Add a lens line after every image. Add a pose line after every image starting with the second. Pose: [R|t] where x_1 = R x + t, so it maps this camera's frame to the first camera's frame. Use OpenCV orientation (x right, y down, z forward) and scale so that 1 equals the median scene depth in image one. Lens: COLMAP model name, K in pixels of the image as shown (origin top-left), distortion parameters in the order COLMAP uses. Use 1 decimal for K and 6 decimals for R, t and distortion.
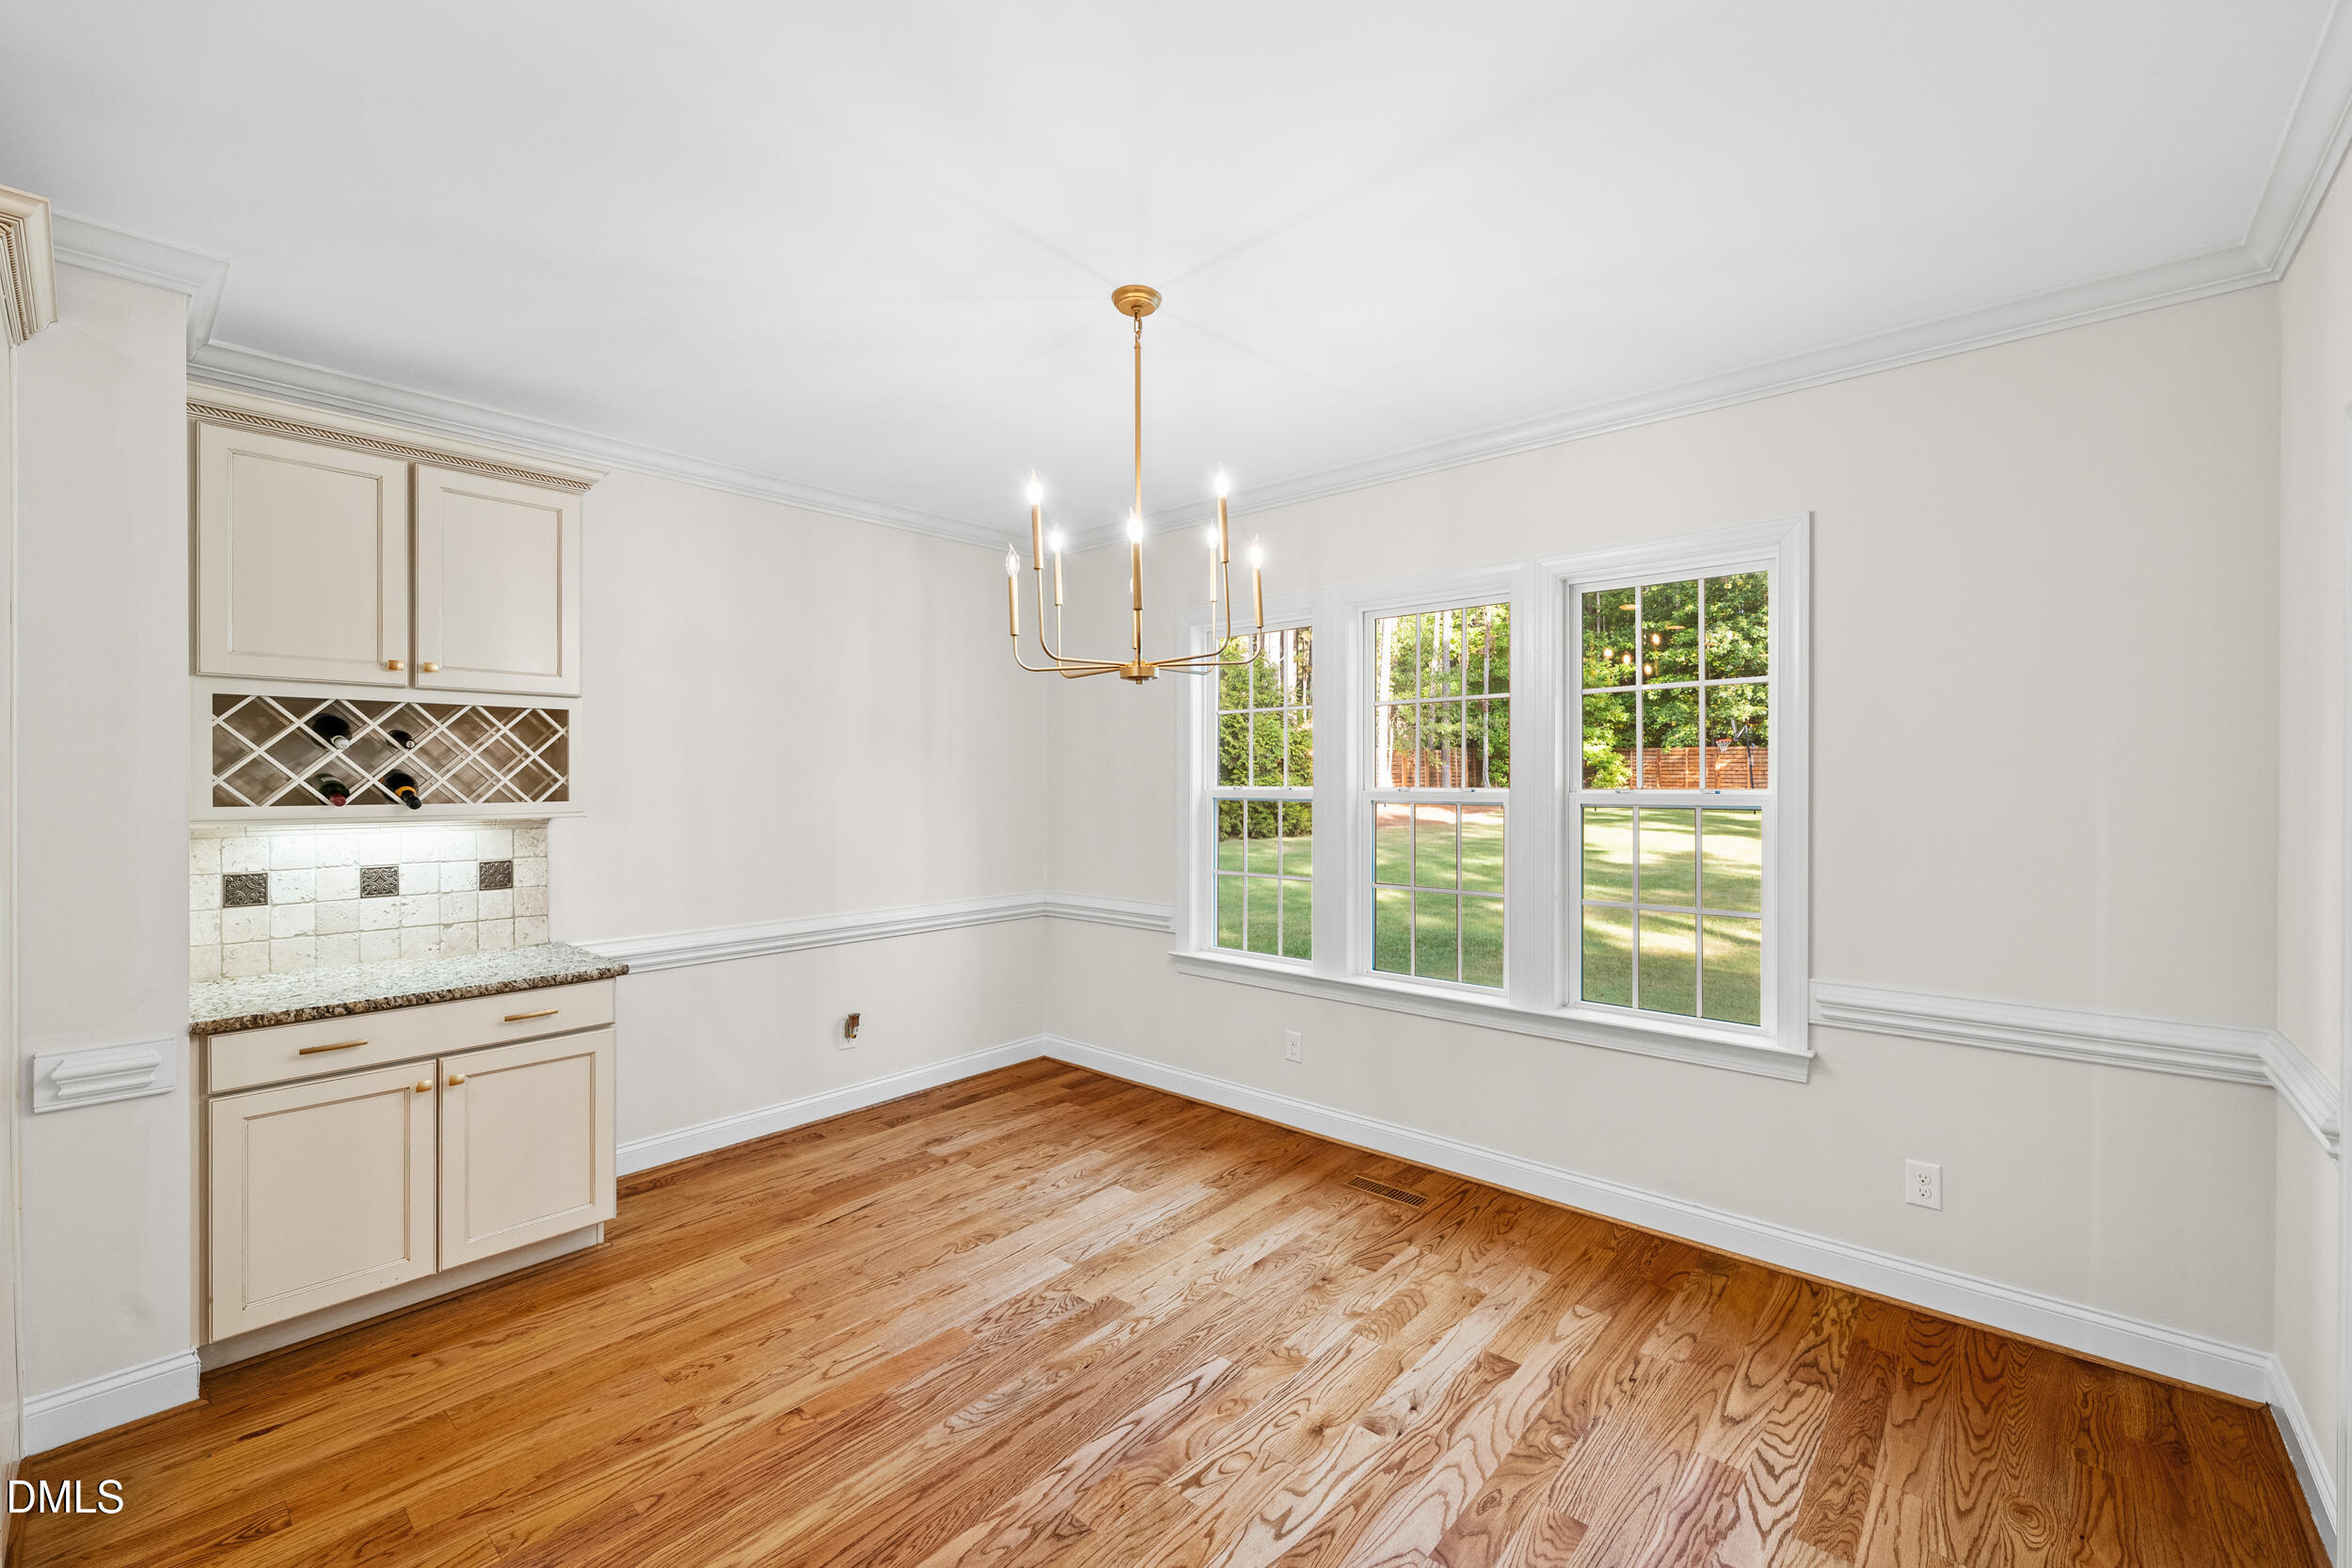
lens RADIAL K [[964.5, 0, 1181.6], [0, 964.5, 777.1], [0, 0, 1]] dist [0.001168, -0.000872]
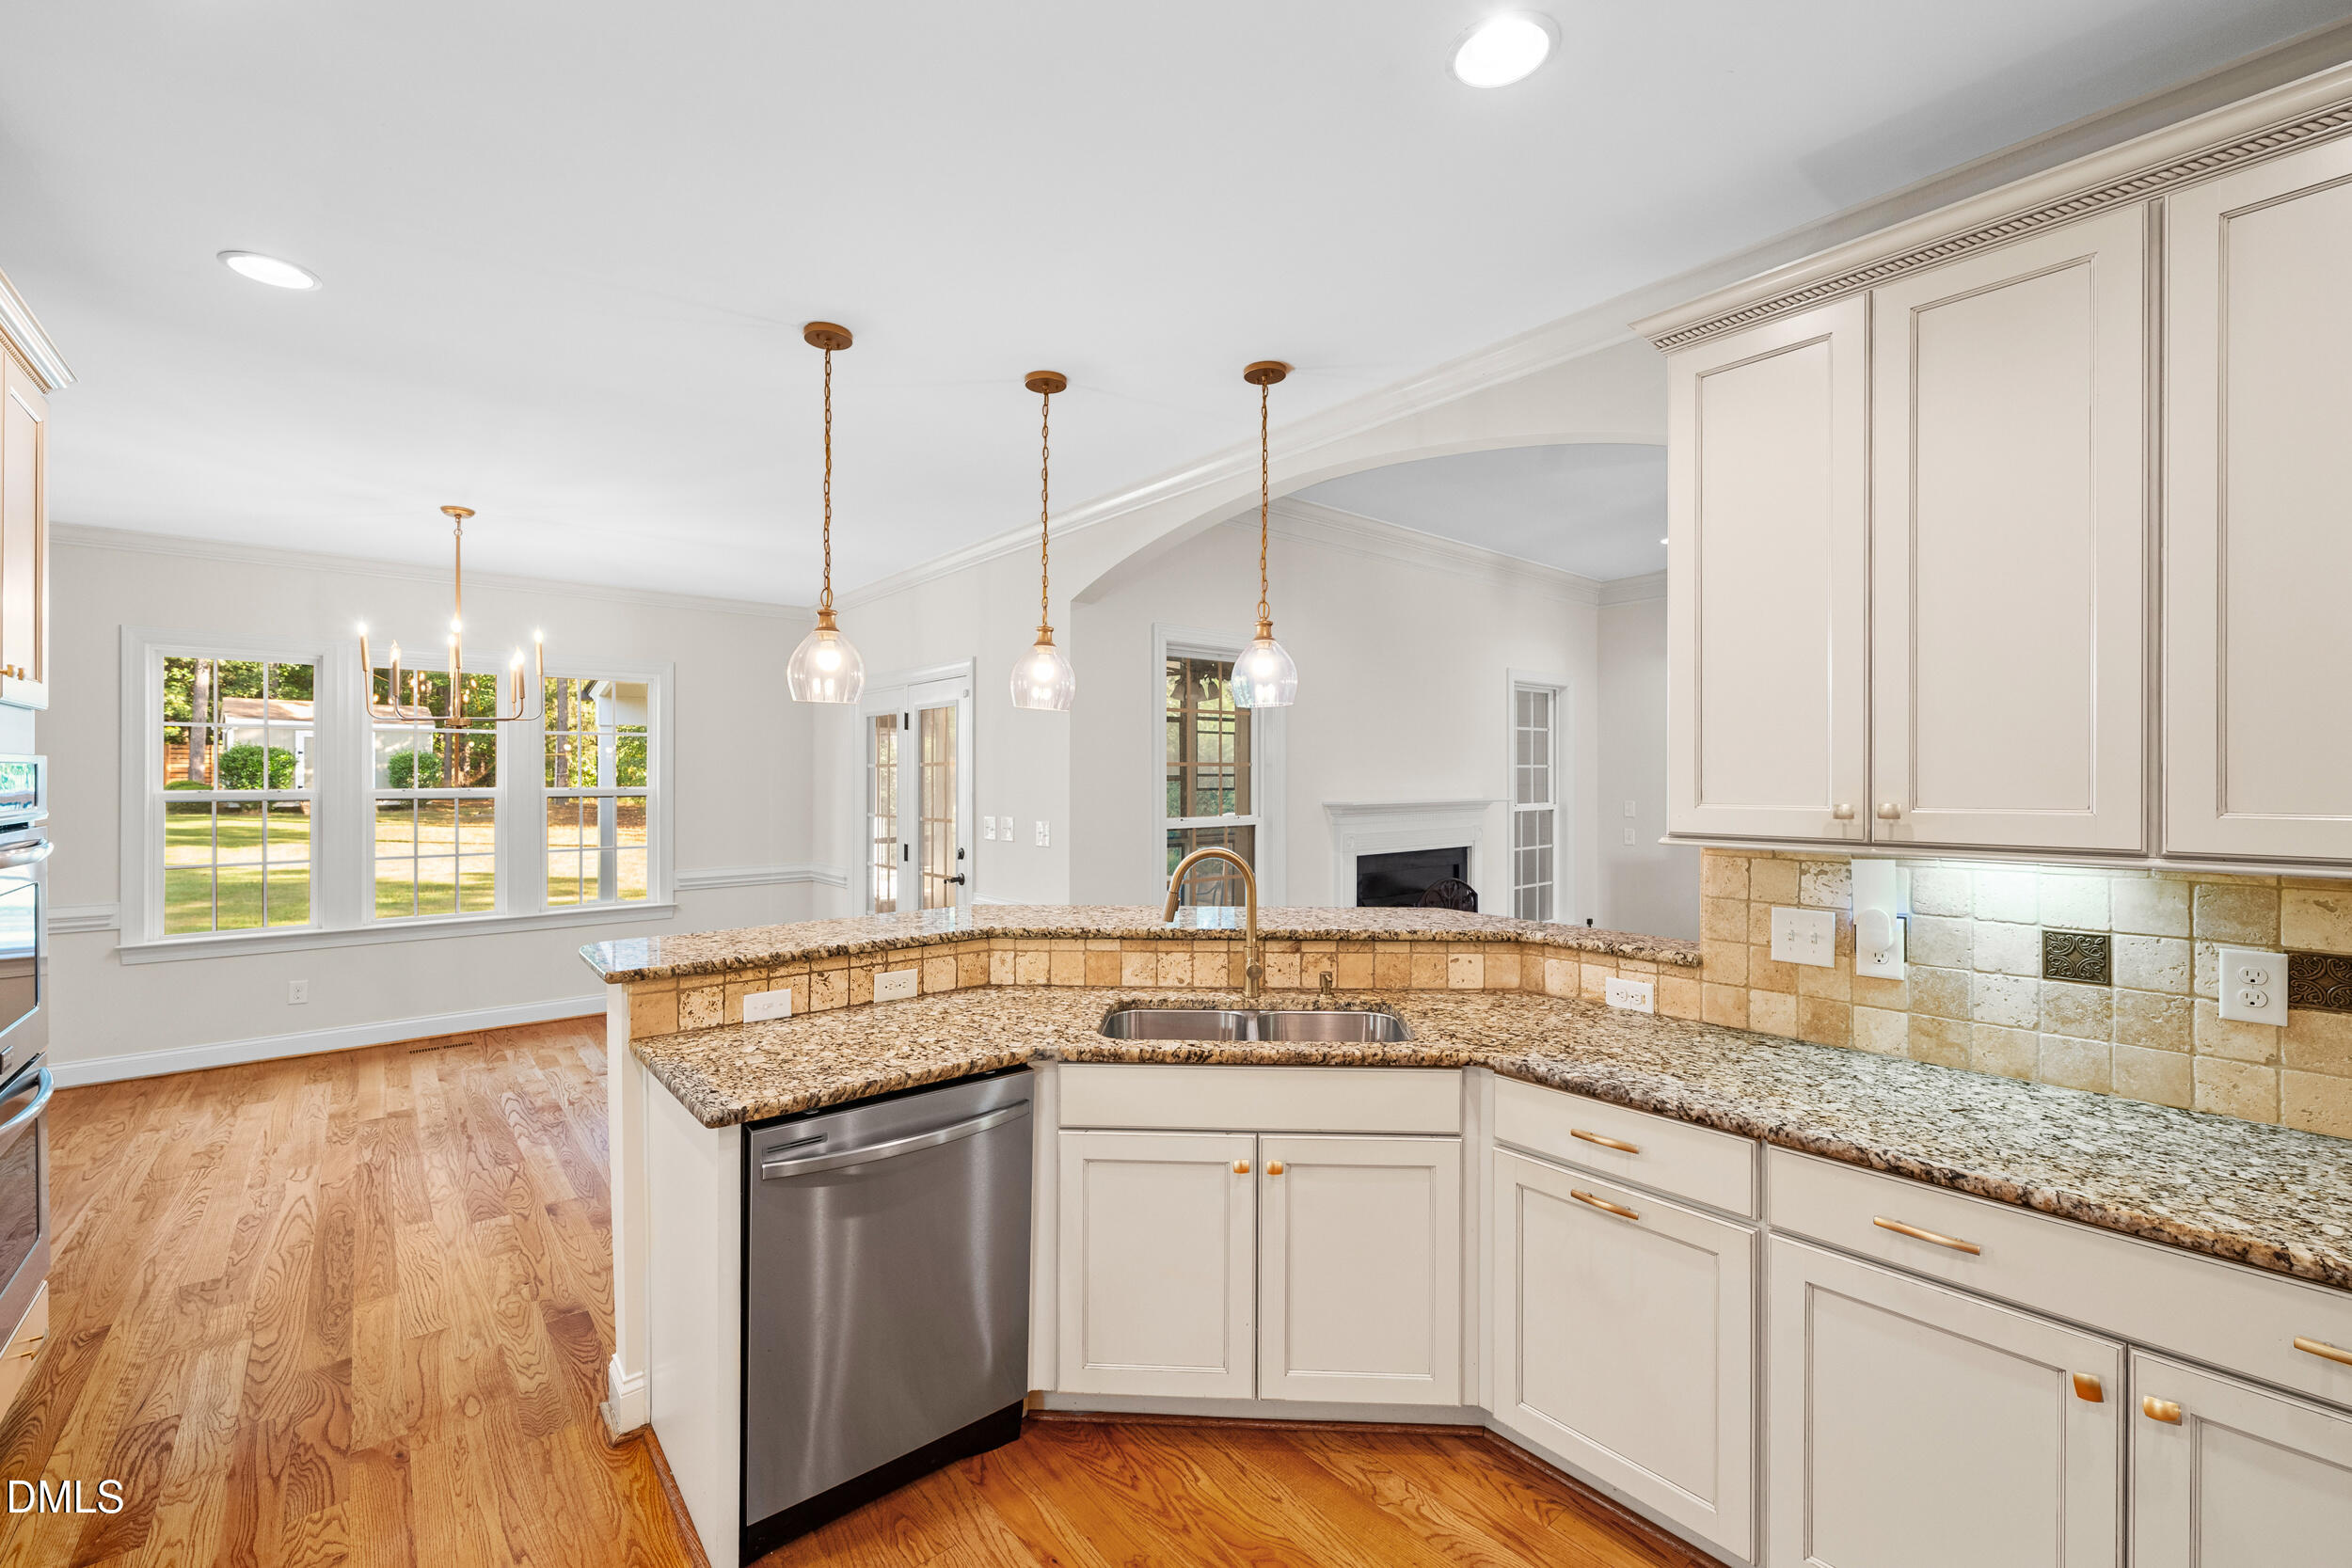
lens RADIAL K [[964.5, 0, 1181.2], [0, 964.5, 773.1], [0, 0, 1]] dist [0.001168, -0.000872]
pose [[0.147899, 0.001800, 0.989001, -1.469162], [0.002860, 0.999993, -0.002248, -0.005212], [-0.988998, 0.003161, 0.147893, -0.516718]]
